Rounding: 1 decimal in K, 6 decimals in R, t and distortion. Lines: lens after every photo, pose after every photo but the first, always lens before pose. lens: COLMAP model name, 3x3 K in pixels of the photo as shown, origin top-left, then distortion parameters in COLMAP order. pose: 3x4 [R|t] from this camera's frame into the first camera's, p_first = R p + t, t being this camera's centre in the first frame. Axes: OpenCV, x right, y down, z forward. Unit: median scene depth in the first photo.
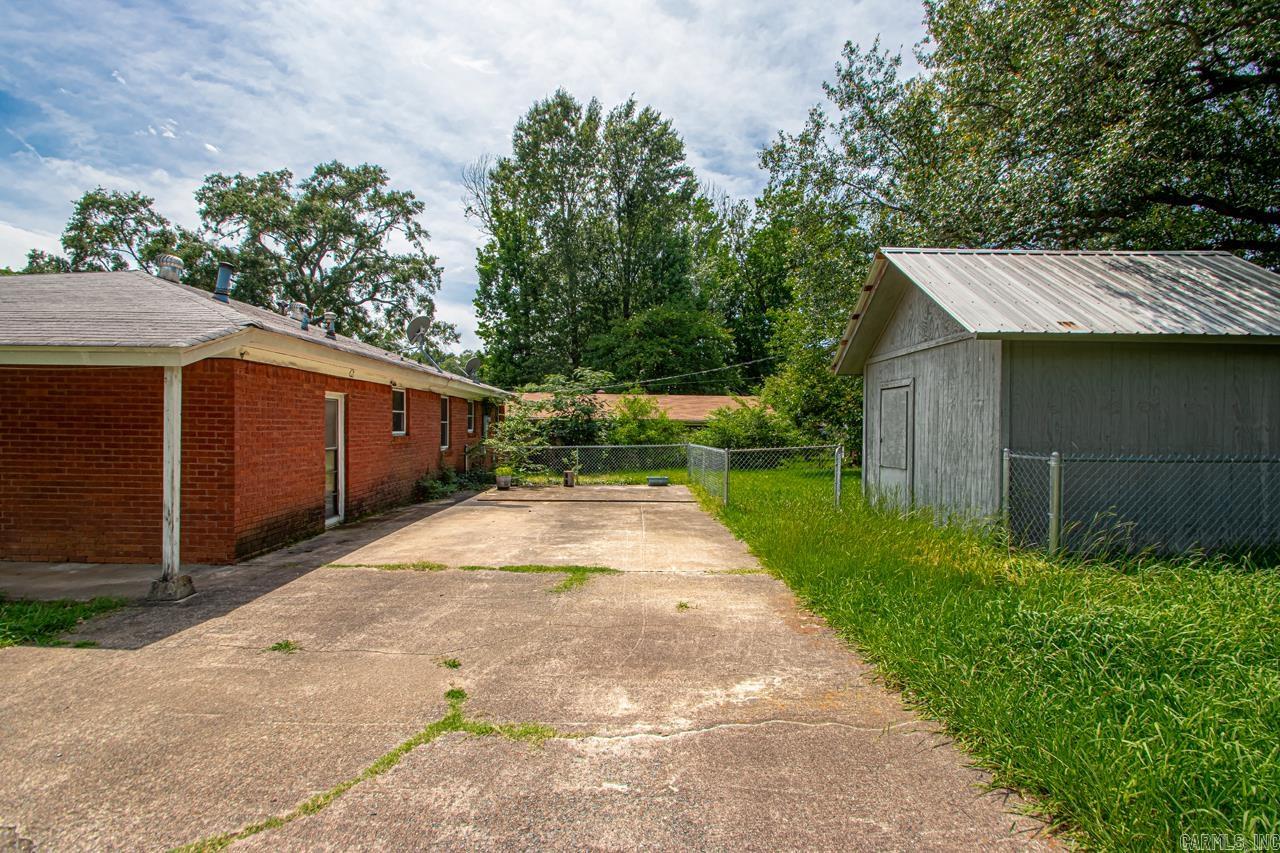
lens RADIAL K [[614.8, 0, 623.3], [0, 614.8, 445.8], [0, 0, 1]] dist [0.001335, -0.000484]
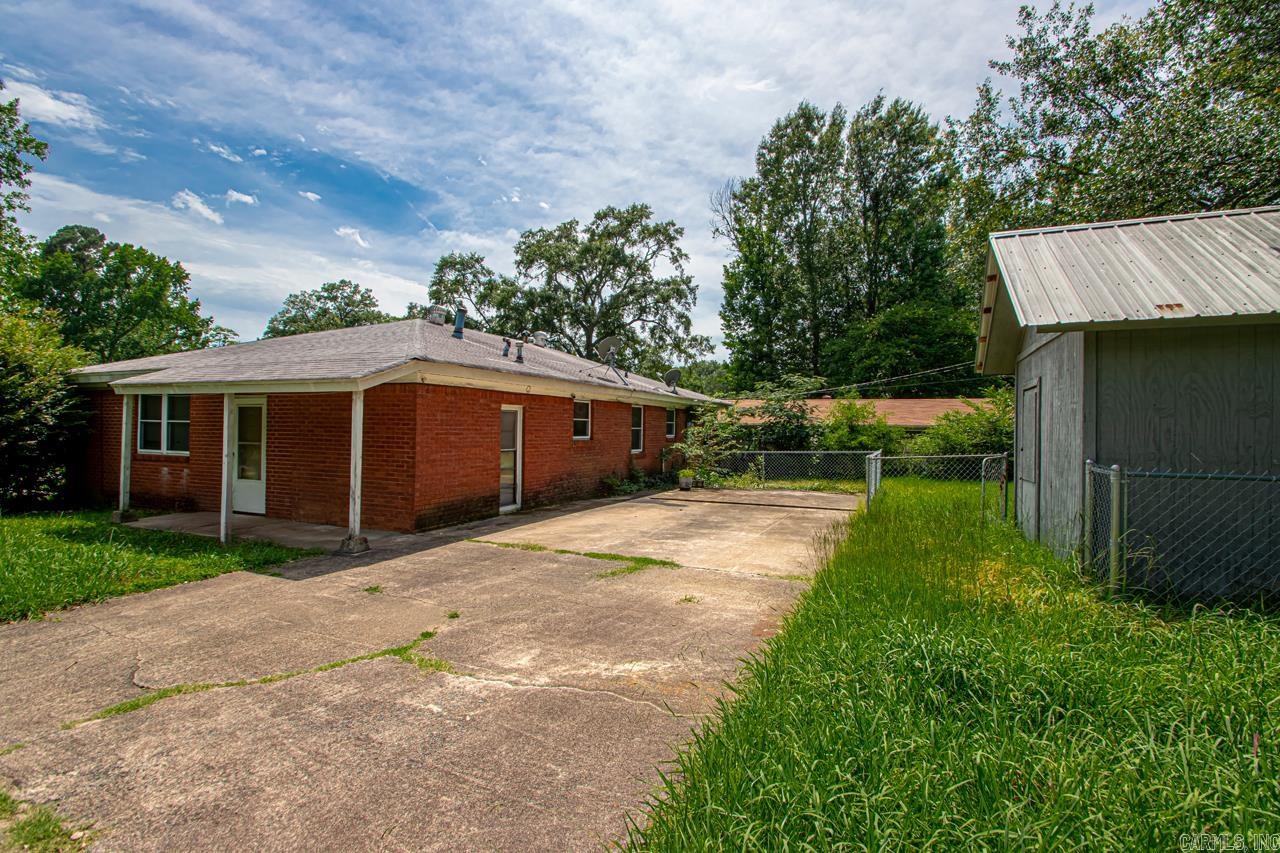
lens RADIAL K [[601.0, 0, 640.0], [0, 601.0, 426.5], [0, 0, 1]] dist [0.018018, -0.018499]
pose [[0.906921, -0.002285, -0.421295, 0.073426], [-0.014559, 0.999218, -0.036761, -0.000453], [0.421049, 0.039473, 0.906178, -0.000607]]
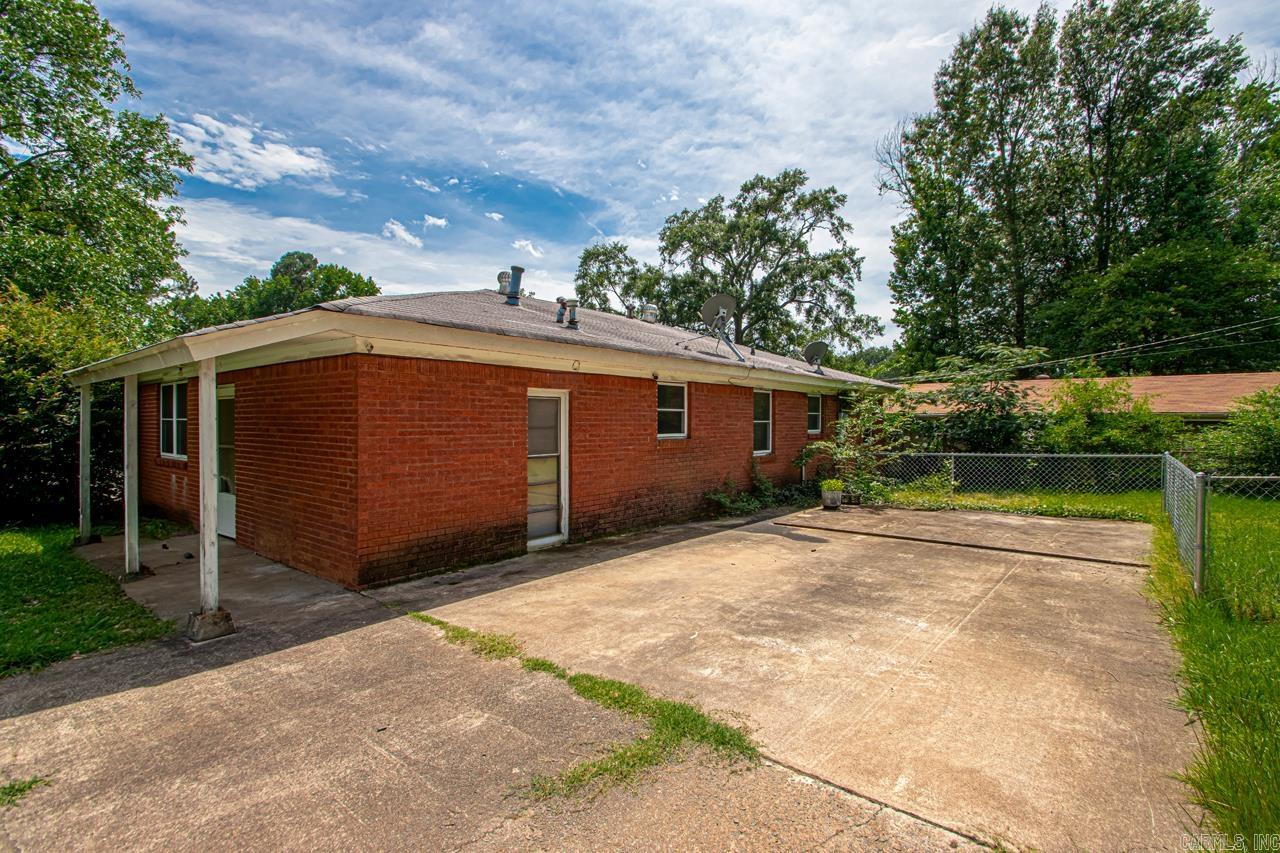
lens RADIAL K [[588.7, 0, 649.9], [0, 588.7, 429.7], [0, 0, 1]] dist [0.014585, -0.012252]
pose [[0.768767, -0.002460, -0.639524, 0.040495], [-0.012035, 0.999760, -0.018312, -0.004530], [0.639416, 0.021774, 0.768553, 0.120067]]
